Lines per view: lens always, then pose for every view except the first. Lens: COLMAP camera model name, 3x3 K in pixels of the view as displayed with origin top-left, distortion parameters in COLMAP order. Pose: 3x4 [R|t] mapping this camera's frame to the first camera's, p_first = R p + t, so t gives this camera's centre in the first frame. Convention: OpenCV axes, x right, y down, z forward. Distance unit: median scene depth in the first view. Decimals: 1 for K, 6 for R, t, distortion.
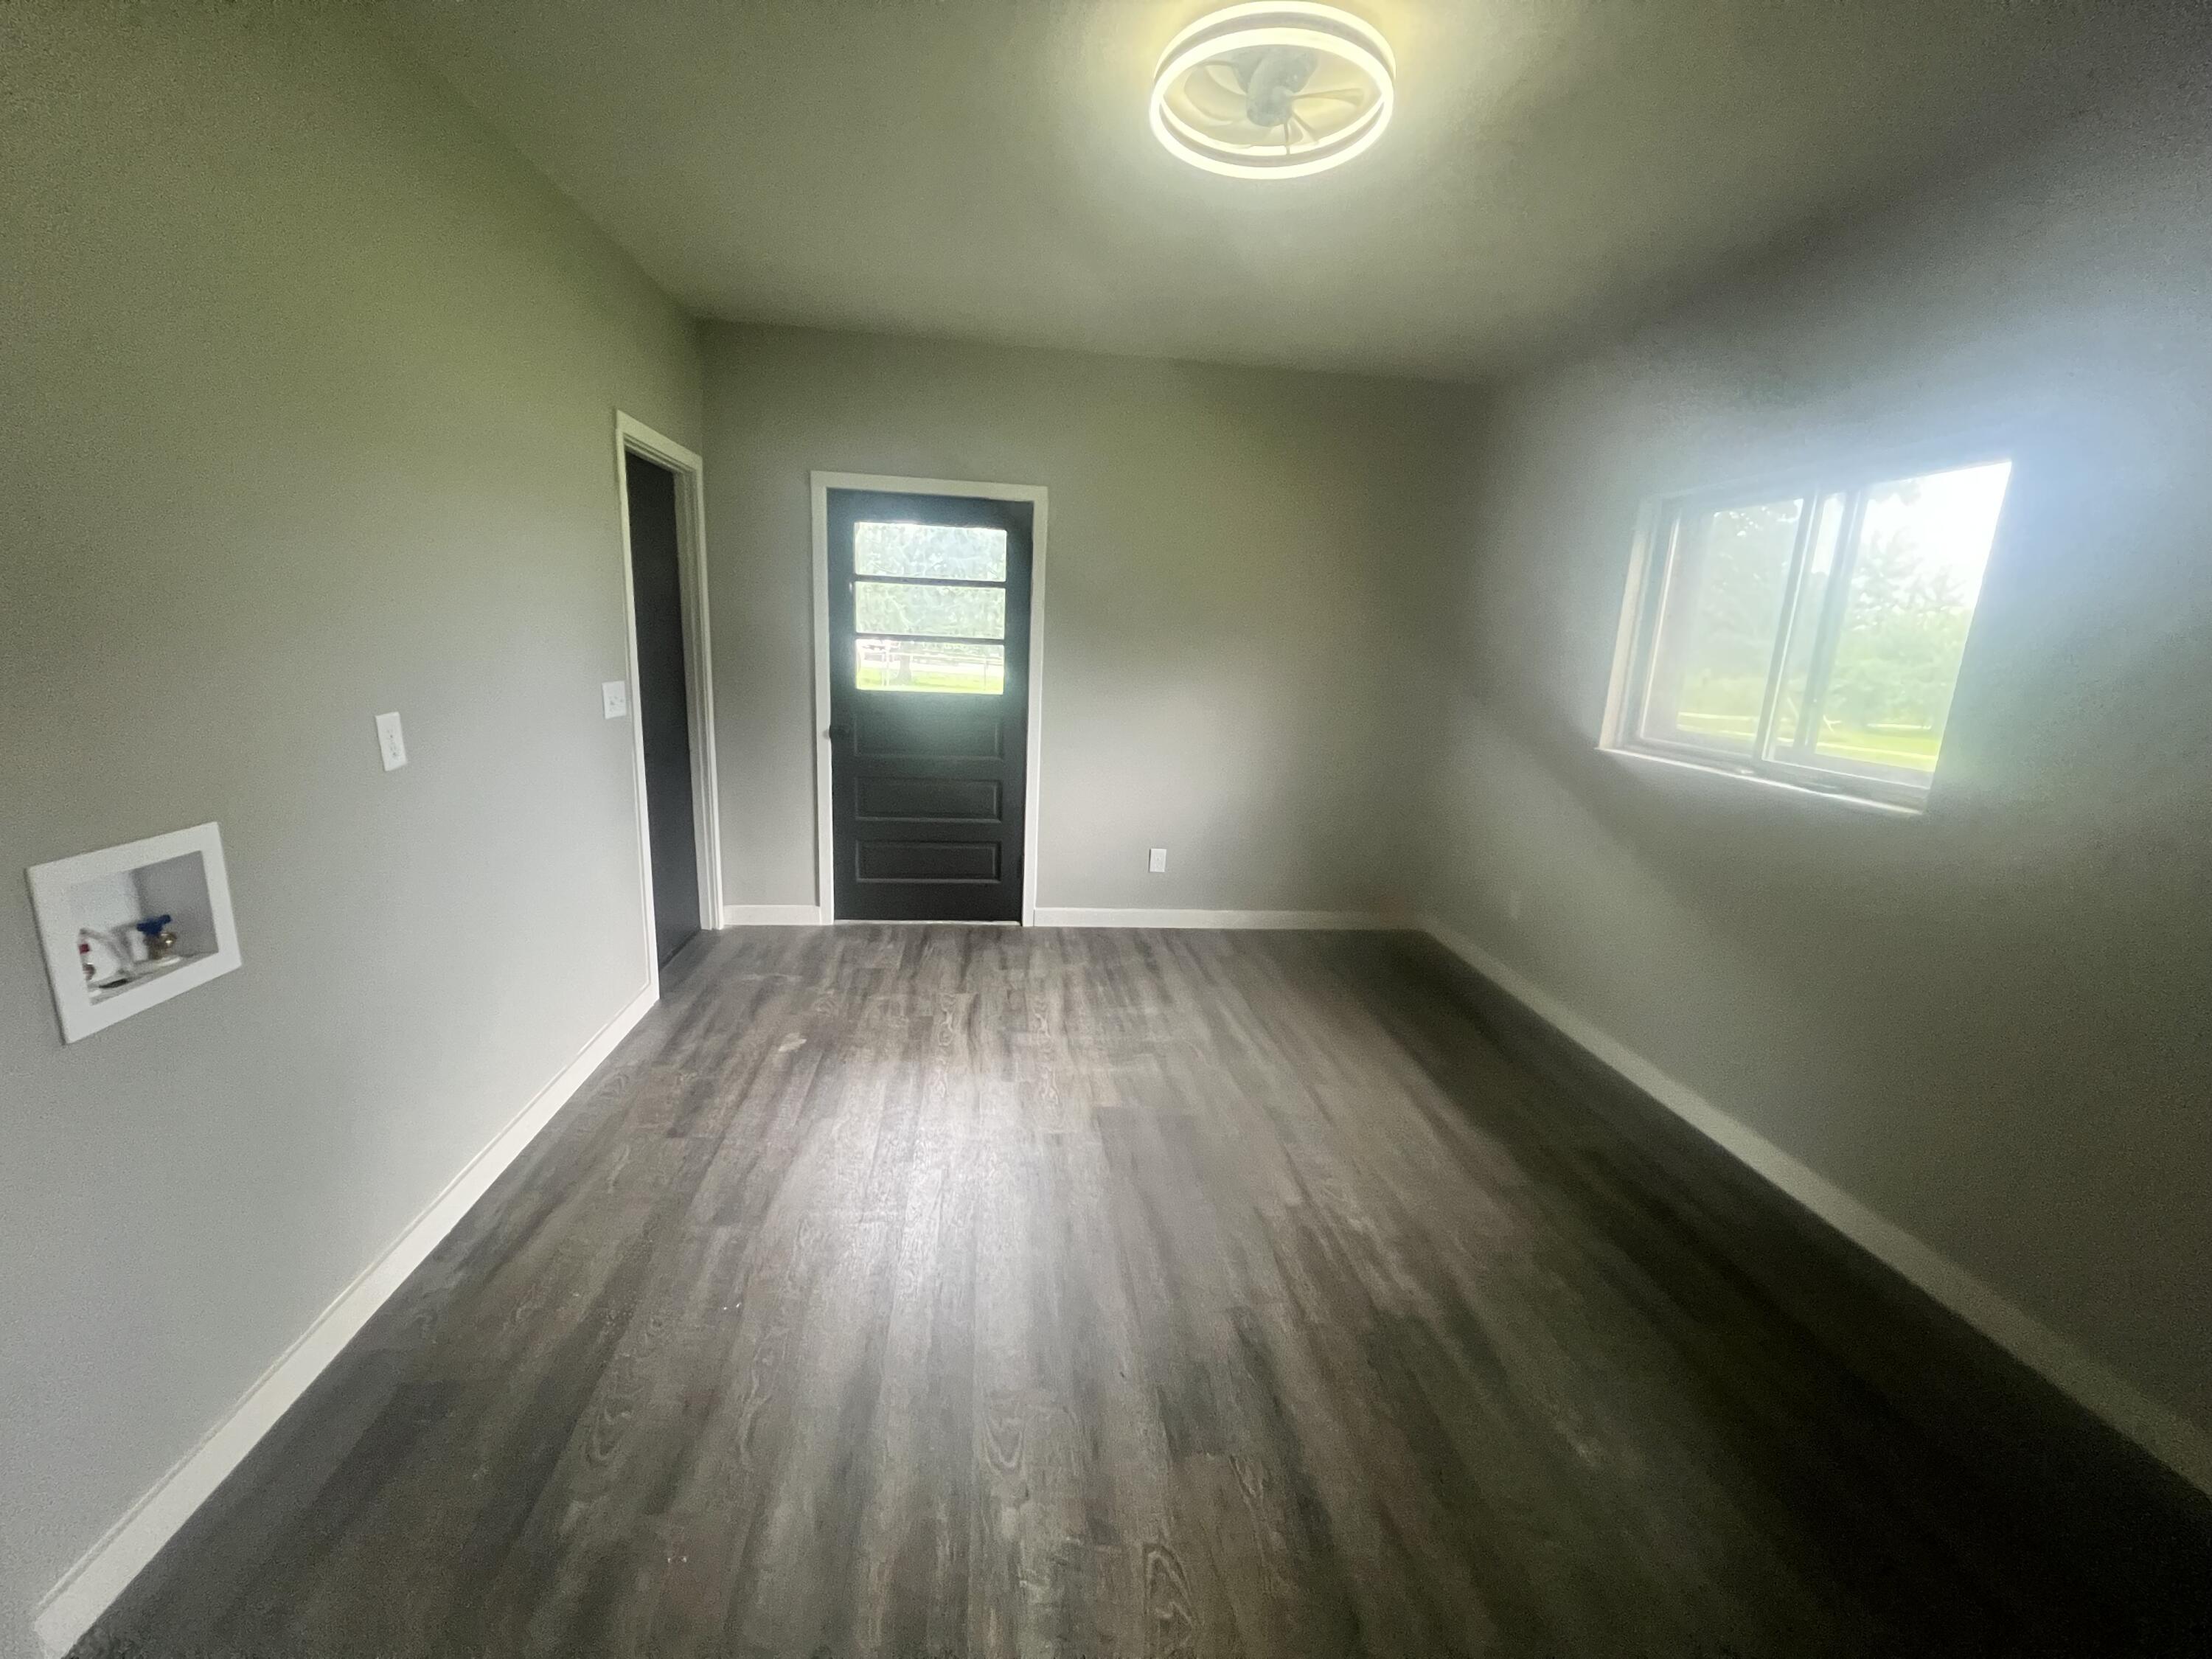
lens RADIAL K [[885.5, 0, 1103.9], [0, 885.5, 826.0], [0, 0, 1]] dist [0.000445, 0.000178]
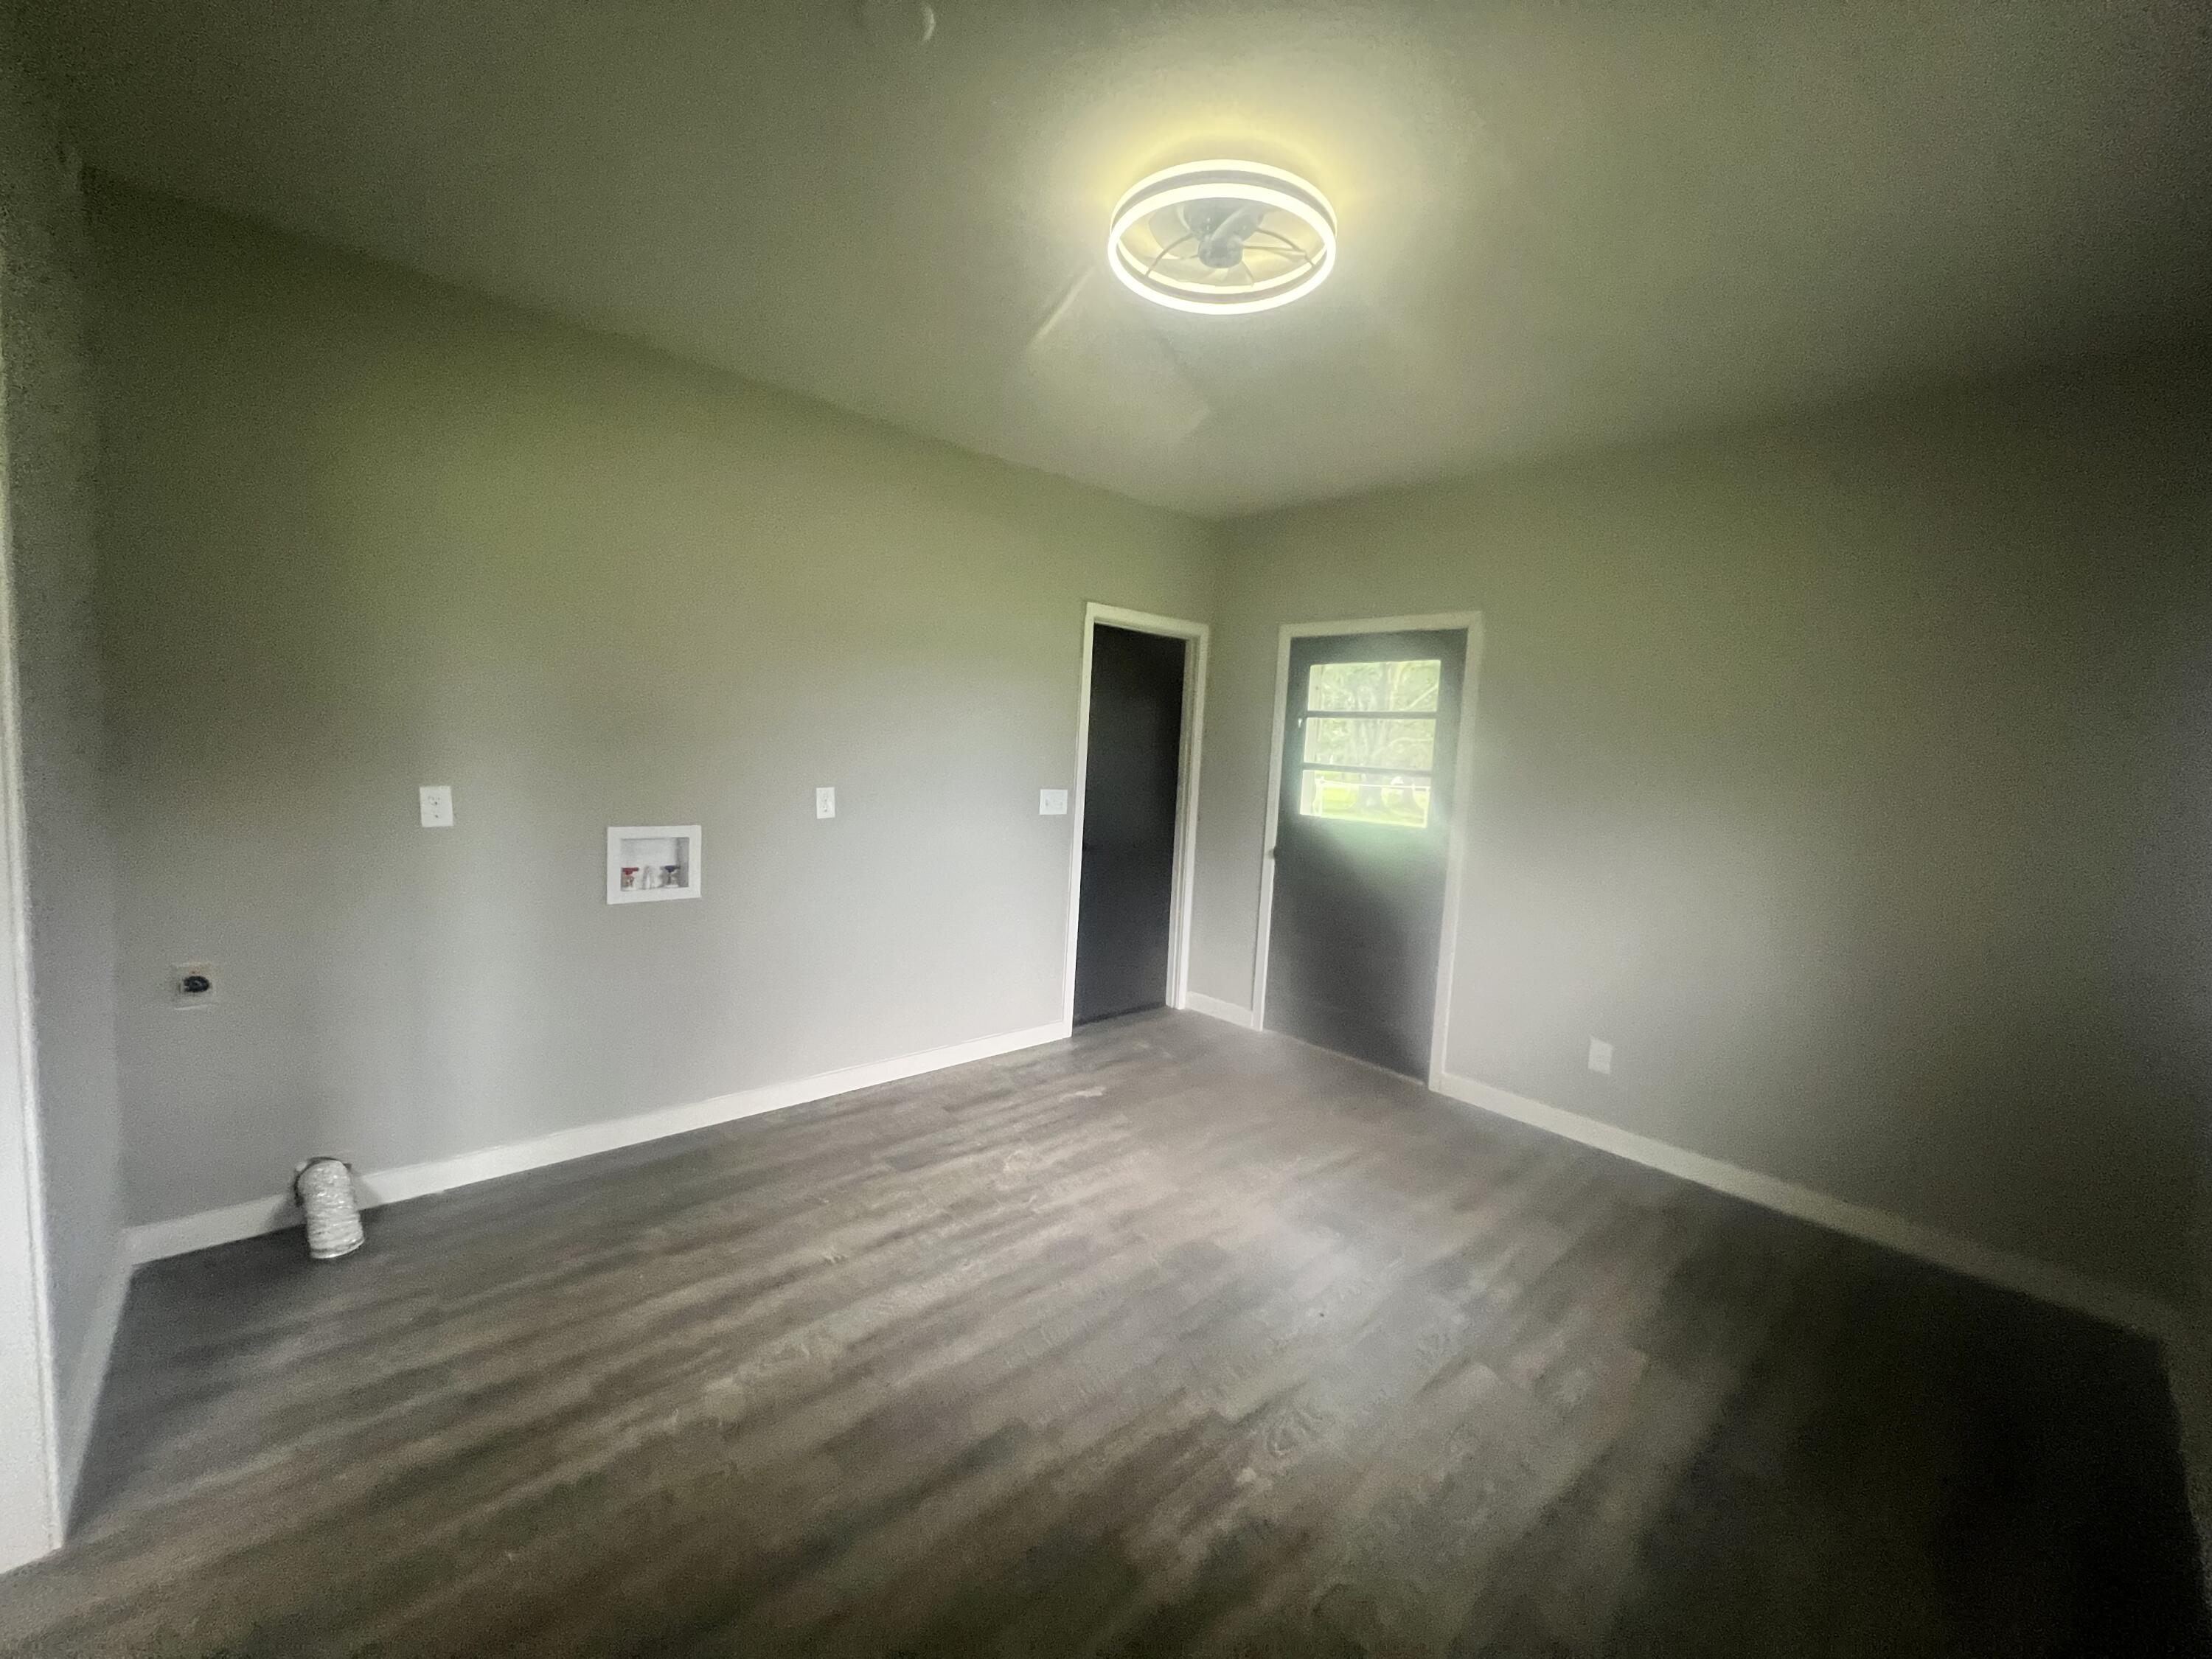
lens RADIAL K [[888.3, 0, 1104.7], [0, 888.3, 826.5], [0, 0, 1]] dist [-0.004972, 0.000708]
pose [[0.590681, 0.060021, -0.804670, 0.643106], [-0.200264, 0.976933, -0.074137, -0.019274], [0.781659, 0.204938, 0.589076, 0.262934]]
